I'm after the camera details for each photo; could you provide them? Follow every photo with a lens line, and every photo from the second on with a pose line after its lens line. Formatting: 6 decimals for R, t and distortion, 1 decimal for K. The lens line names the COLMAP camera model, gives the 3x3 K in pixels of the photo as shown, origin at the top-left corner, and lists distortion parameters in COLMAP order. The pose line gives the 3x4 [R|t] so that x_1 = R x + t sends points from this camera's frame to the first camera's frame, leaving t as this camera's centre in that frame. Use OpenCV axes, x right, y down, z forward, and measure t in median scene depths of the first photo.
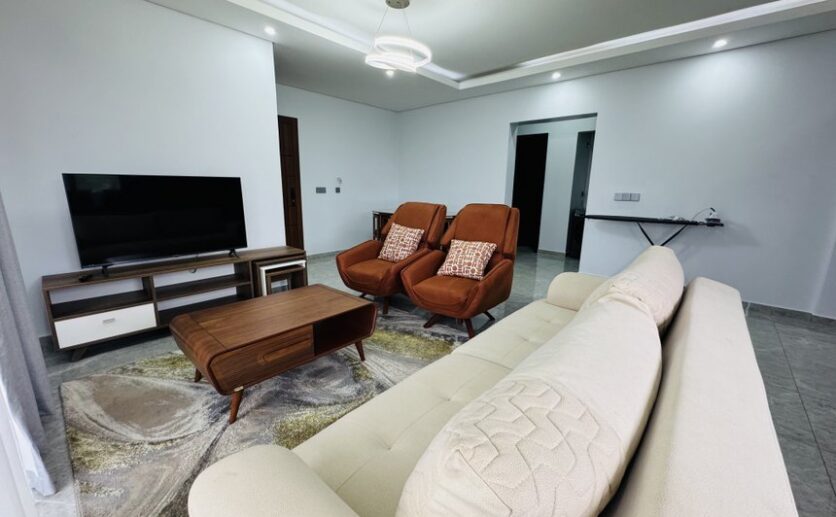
lens RADIAL K [[332.5, 0, 418.0], [0, 332.5, 258.5], [0, 0, 1]] dist [0.000711, 0.000235]
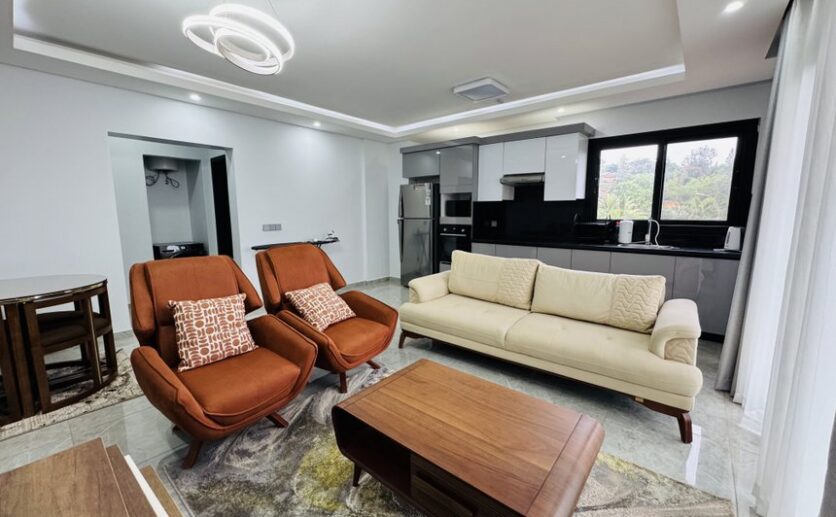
lens RADIAL K [[332.5, 0, 418.0], [0, 332.5, 258.5], [0, 0, 1]] dist [0.000711, 0.000235]
pose [[-0.049270, -0.156306, 0.986479, -0.551093], [0.233008, 0.958627, 0.163531, -0.151746], [-0.971226, 0.237914, -0.010811, 0.548214]]
